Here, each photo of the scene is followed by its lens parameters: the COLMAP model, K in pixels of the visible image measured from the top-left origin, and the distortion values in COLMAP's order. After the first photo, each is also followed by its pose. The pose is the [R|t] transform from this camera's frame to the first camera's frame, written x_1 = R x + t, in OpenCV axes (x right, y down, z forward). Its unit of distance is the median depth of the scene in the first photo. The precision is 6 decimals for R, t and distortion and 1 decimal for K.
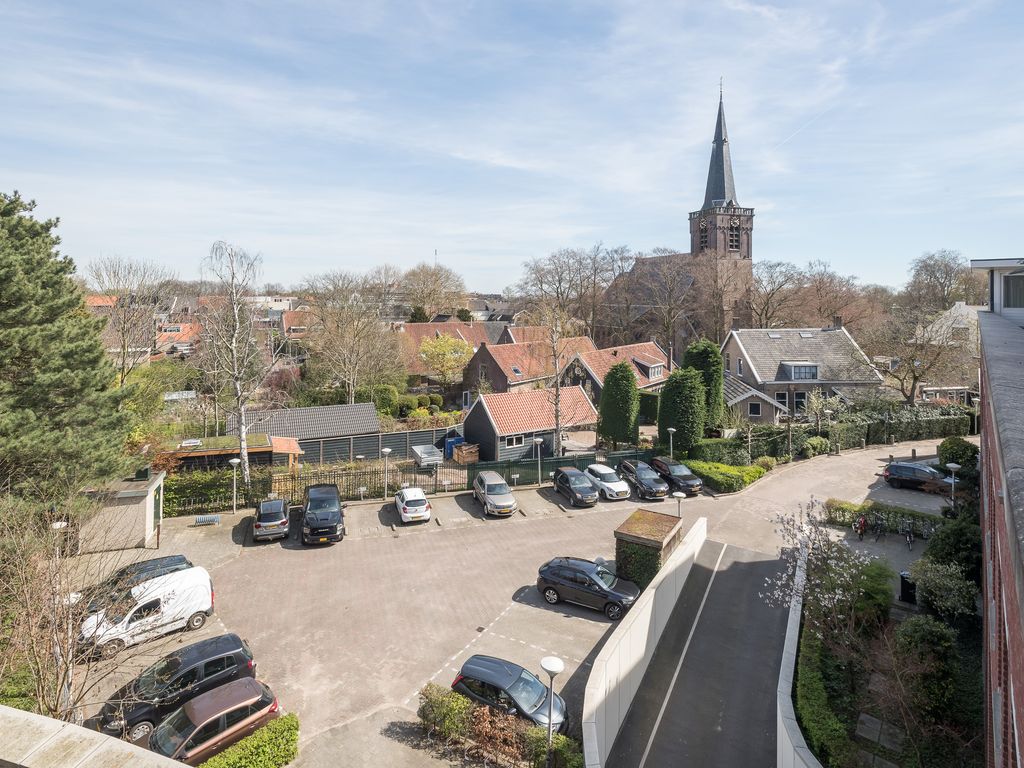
lens RADIAL K [[404.0, 0, 512.9], [0, 404.0, 346.2], [0, 0, 1]] dist [0.002721, 0.000307]
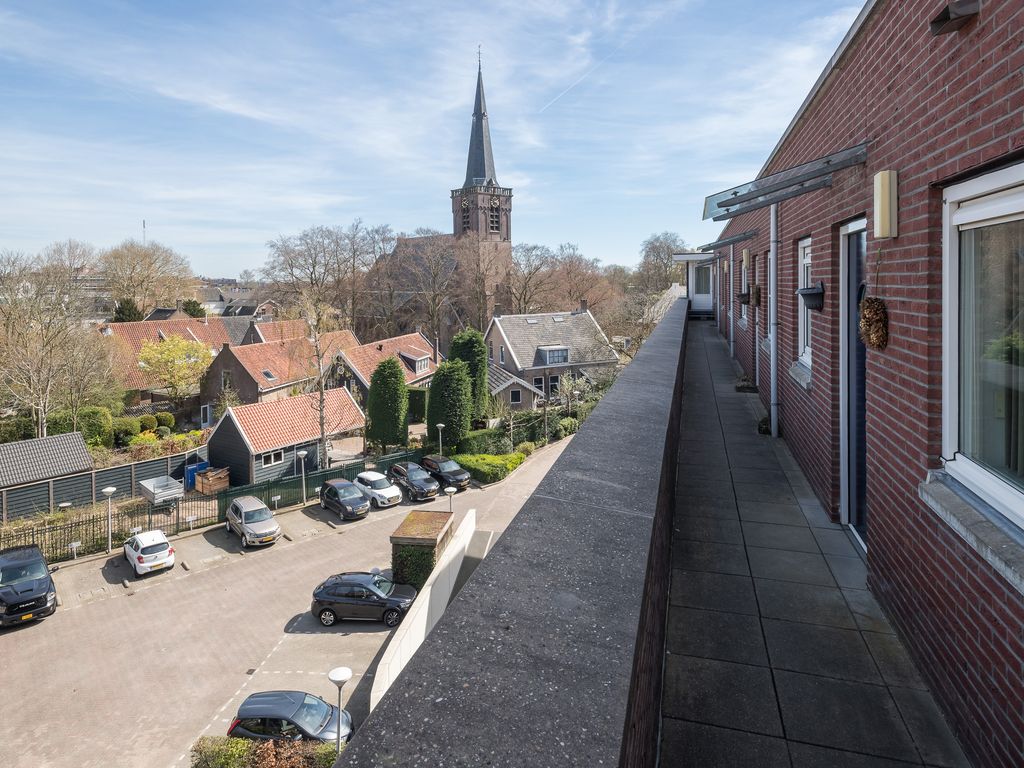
lens RADIAL K [[595.4, 0, 512.0], [0, 595.4, 384.0], [0, 0, 1]] dist [0.037764, 0.000229]
pose [[0.861547, -0.071713, 0.502587, -0.178377], [0.014272, 0.993003, 0.117224, -0.058040], [-0.507477, -0.093821, 0.856543, -0.307148]]
